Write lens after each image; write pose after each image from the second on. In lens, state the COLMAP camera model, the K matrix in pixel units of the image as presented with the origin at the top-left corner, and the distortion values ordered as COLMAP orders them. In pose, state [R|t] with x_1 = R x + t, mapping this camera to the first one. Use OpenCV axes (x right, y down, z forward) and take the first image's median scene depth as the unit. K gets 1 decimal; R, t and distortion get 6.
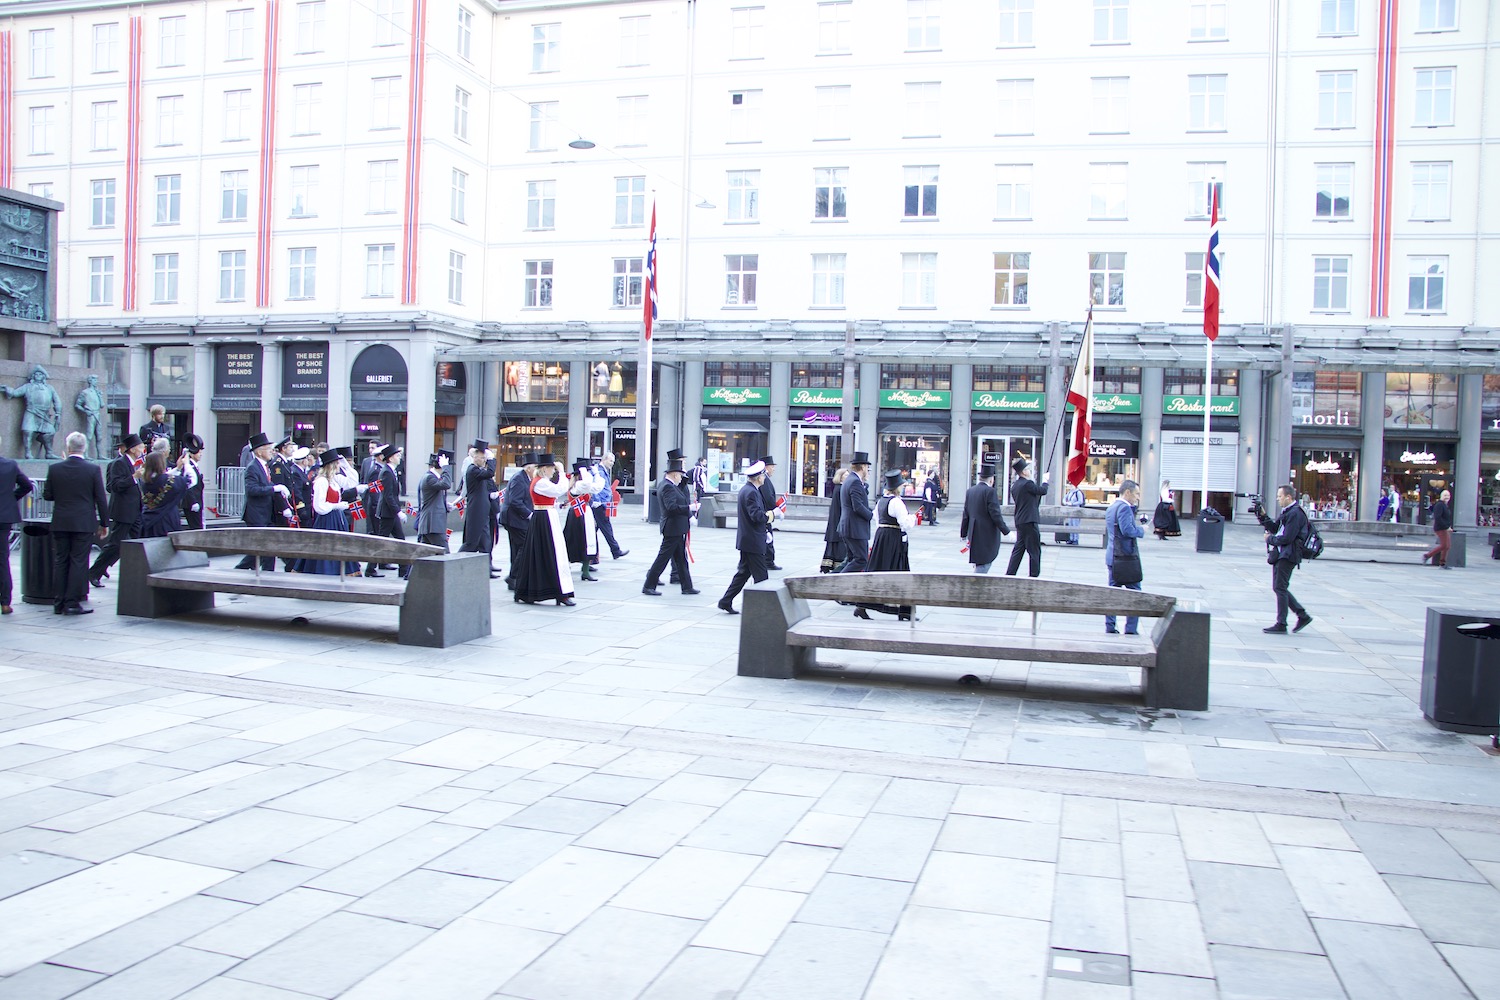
lens RADIAL K [[1246.8, 0, 753.7], [0, 1246.8, 522.0], [0, 0, 1]] dist [-0.194334, 0.179814]
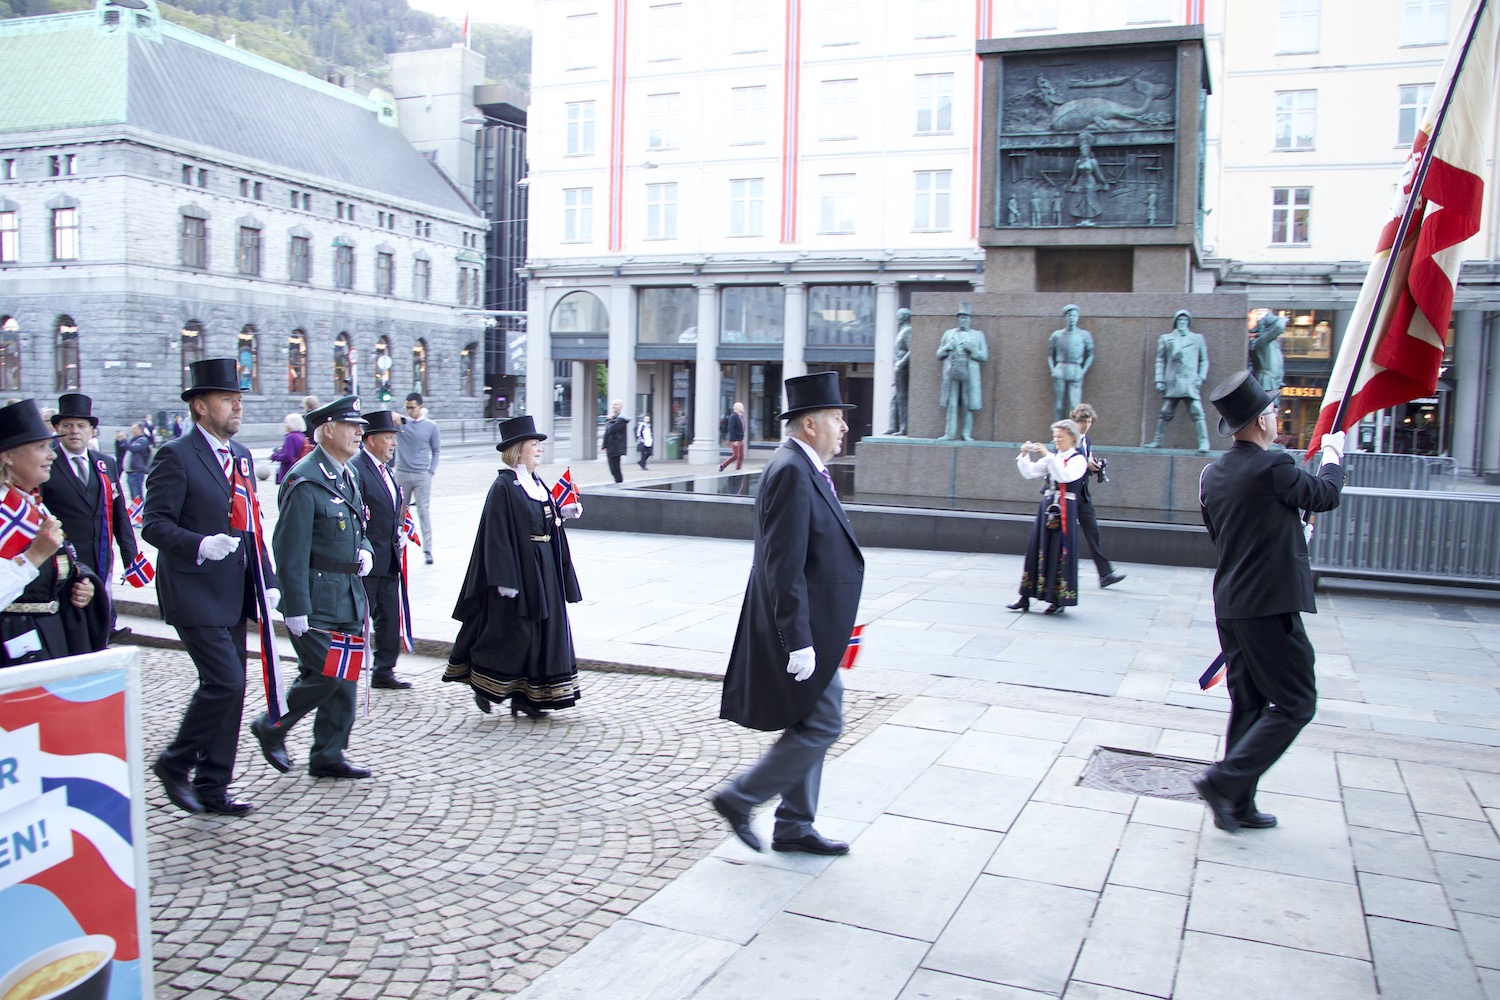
lens RADIAL K [[1246.8, 0, 753.7], [0, 1246.8, 522.0], [0, 0, 1]] dist [-0.194334, 0.179814]
pose [[0.996075, 0.000257, -0.088510, -0.352121], [0.003633, 0.999034, 0.043787, -0.015884], [0.088436, -0.043937, 0.995112, 0.104073]]
